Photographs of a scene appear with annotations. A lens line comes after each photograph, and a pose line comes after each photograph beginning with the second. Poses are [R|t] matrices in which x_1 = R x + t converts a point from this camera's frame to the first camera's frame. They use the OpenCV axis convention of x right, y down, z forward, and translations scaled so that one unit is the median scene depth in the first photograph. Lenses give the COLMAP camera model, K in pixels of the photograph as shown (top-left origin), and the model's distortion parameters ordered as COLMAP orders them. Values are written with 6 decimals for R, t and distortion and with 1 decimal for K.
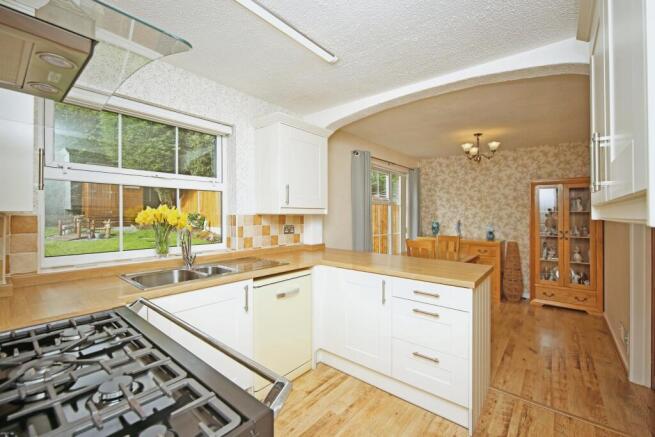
lens RADIAL K [[277.3, 0, 333.0], [0, 277.3, 215.9], [0, 0, 1]] dist [-0.000683, -0.000058]
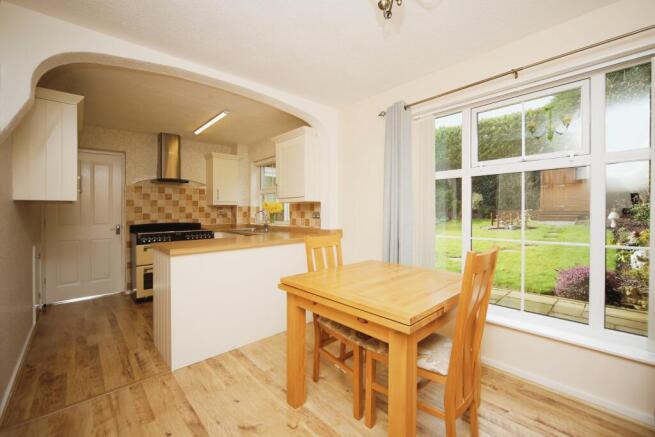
lens RADIAL K [[277.3, 0, 330.4], [0, 277.3, 216.2], [0, 0, 1]] dist [-0.000683, -0.000058]
pose [[-0.144675, 0.015169, -0.989363, 1.136416], [-0.005122, 0.999858, 0.016079, 0.035296], [0.989466, 0.007394, -0.144577, 1.328757]]
